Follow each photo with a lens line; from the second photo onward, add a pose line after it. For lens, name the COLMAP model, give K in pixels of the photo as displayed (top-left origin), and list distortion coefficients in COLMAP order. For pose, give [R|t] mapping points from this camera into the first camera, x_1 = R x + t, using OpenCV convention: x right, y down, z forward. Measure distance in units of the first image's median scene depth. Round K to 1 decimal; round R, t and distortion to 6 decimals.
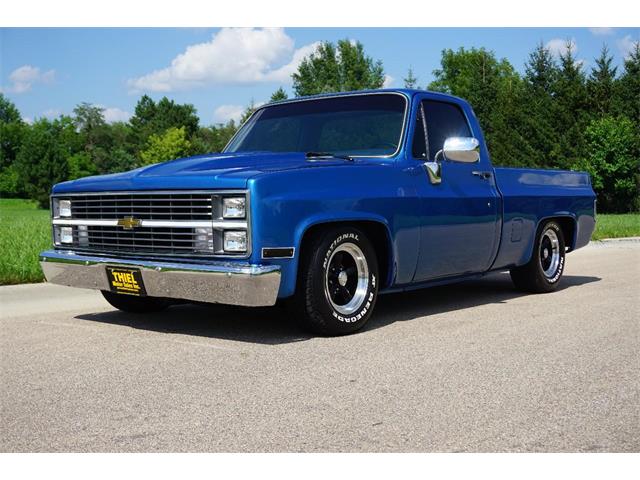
lens RADIAL K [[923.9, 0, 320.0], [0, 923.9, 240.0], [0, 0, 1]] dist [-0.198970, 0.004365]
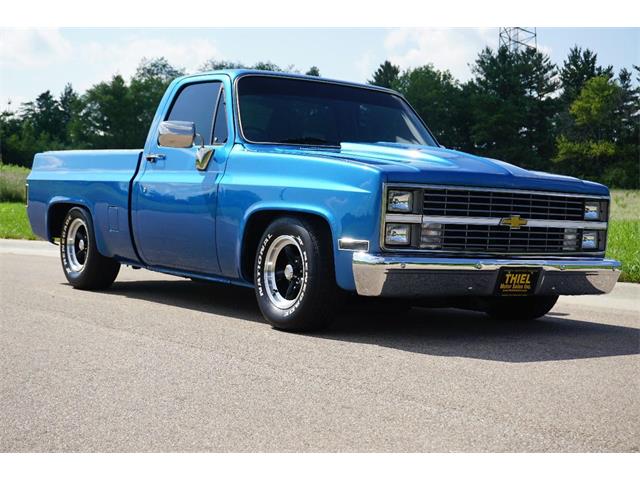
lens RADIAL K [[923.9, 0, 320.0], [0, 923.9, 240.0], [0, 0, 1]] dist [-0.198970, 0.004365]
pose [[0.304457, 0.002896, 0.952522, -1.213719], [0.009724, 0.999934, -0.006148, 0.004409], [-0.952477, 0.011134, 0.304408, 0.912116]]
